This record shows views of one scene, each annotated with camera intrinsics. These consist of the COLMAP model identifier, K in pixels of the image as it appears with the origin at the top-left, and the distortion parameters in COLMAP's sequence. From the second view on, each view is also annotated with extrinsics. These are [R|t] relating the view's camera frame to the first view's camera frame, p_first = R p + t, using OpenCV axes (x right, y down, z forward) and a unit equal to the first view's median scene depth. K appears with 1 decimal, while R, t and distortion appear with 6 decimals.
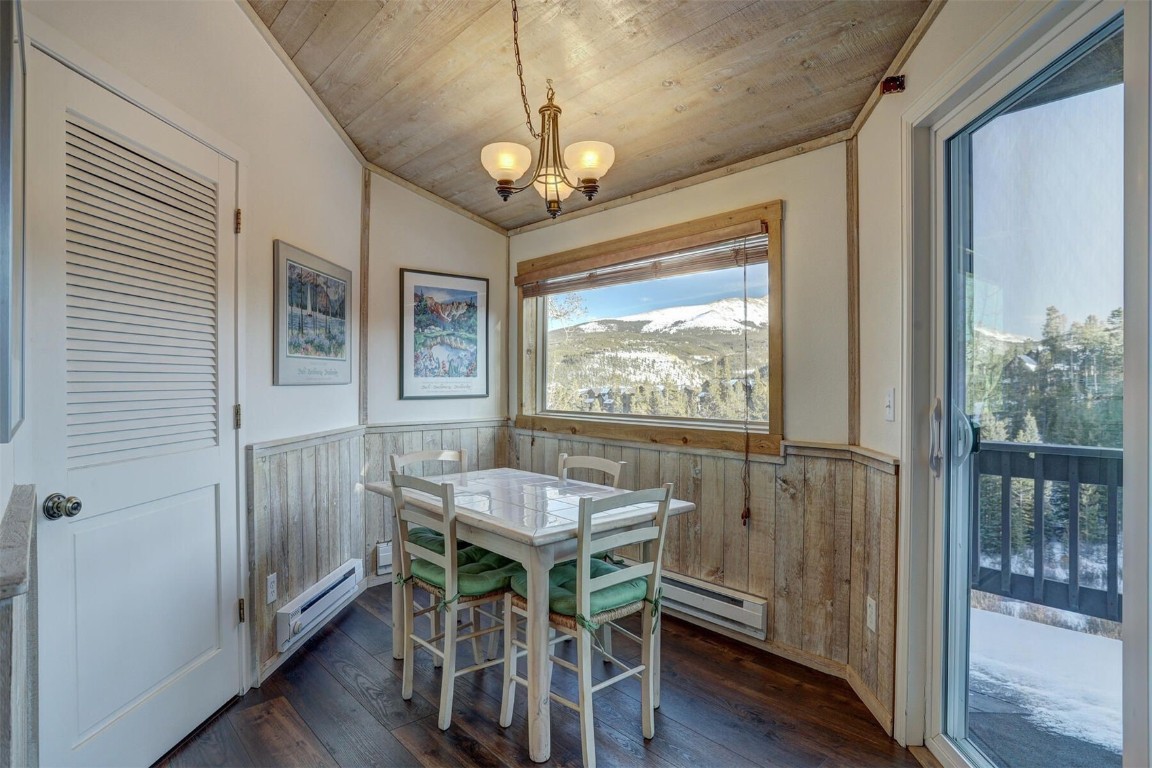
lens RADIAL K [[614.2, 0, 590.3], [0, 614.2, 385.7], [0, 0, 1]] dist [-0.073780, 0.049463]
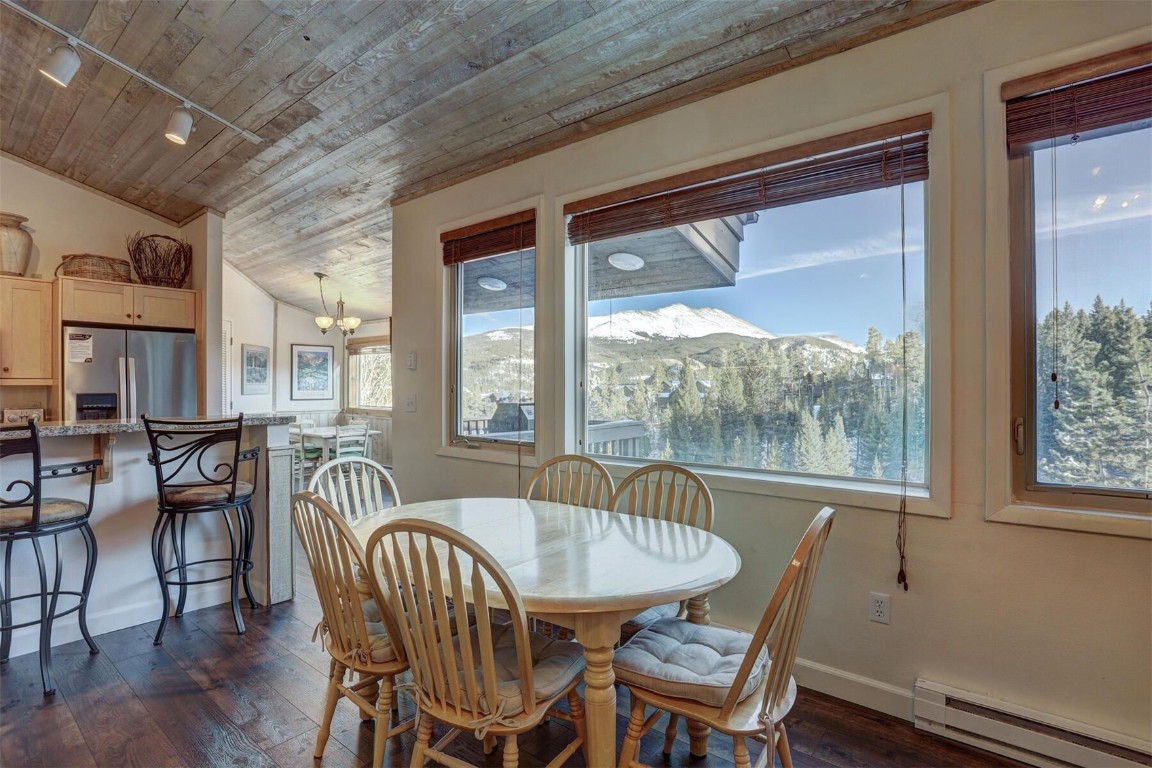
lens RADIAL K [[571.4, 0, 581.6], [0, 571.4, 389.9], [0, 0, 1]] dist [-0.067048, 0.025836]
pose [[0.988932, 0.003681, 0.148326, 0.544968], [-0.003546, 0.999993, -0.001178, -0.021985], [-0.148329, 0.000639, 0.988938, -1.501793]]
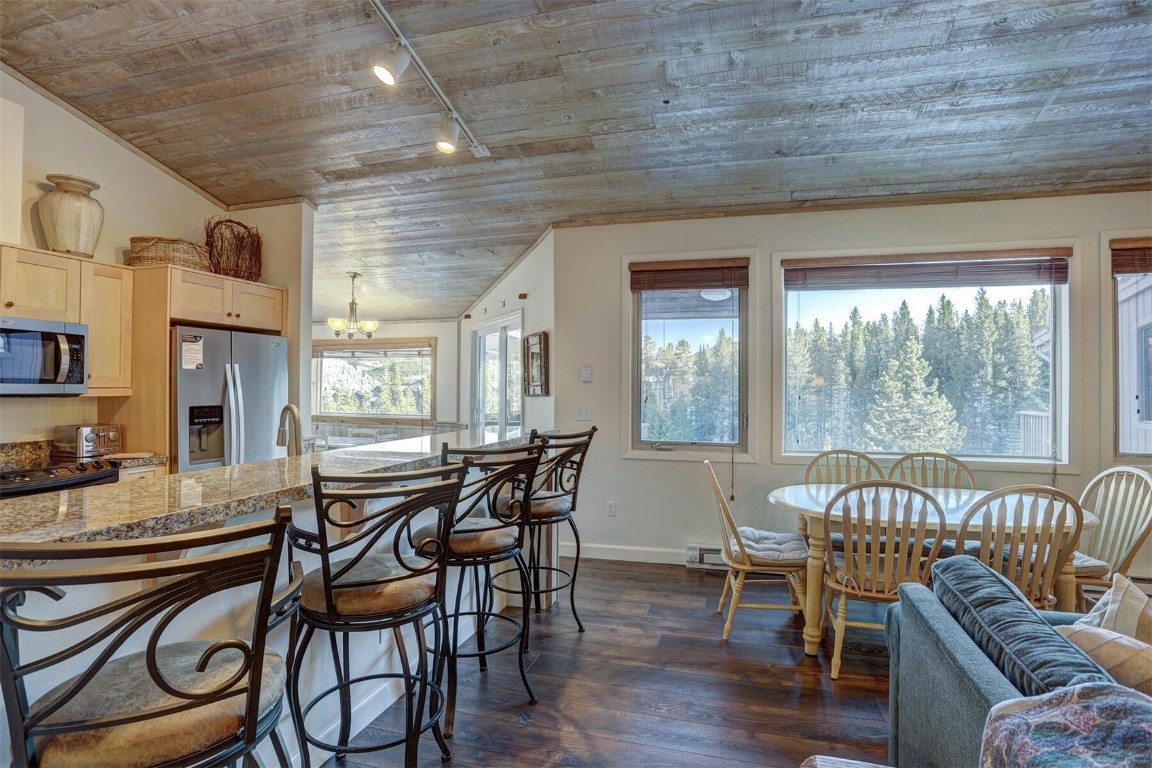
lens RADIAL K [[573.0, 0, 591.1], [0, 573.0, 384.5], [0, 0, 1]] dist [-0.058300, 0.028276]
pose [[0.853930, 0.011248, 0.520267, -0.378190], [-0.005323, 0.999903, -0.012880, -0.043884], [-0.520361, 0.008229, 0.853907, -1.389860]]
